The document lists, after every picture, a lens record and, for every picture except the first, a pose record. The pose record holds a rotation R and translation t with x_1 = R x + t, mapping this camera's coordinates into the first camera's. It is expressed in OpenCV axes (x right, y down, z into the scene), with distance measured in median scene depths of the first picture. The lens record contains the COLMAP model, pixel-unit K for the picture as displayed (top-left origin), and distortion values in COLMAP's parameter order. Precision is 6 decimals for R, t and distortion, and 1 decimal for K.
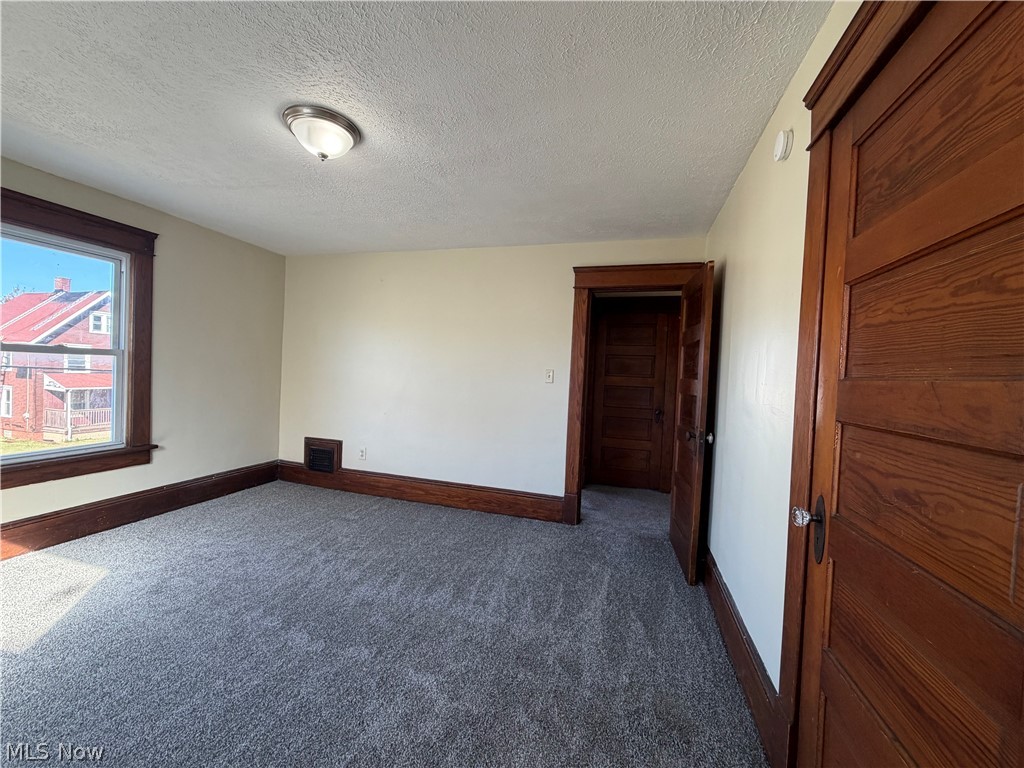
lens RADIAL K [[408.2, 0, 507.3], [0, 408.2, 384.0], [0, 0, 1]] dist [0.000511, -0.000042]
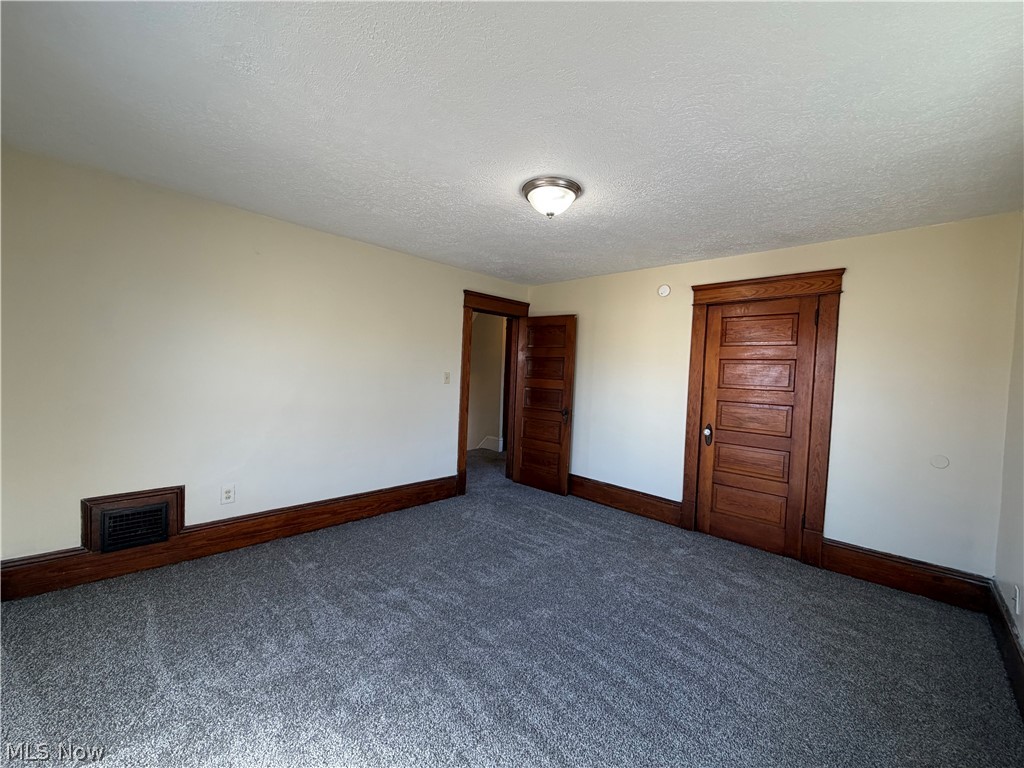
lens RADIAL K [[408.2, 0, 507.8], [0, 408.2, 383.4], [0, 0, 1]] dist [0.000511, -0.000042]
pose [[0.461164, -0.047682, 0.886033, -0.936656], [0.001701, 0.998601, 0.052855, -0.070522], [-0.887313, -0.022868, 0.460599, 0.320780]]
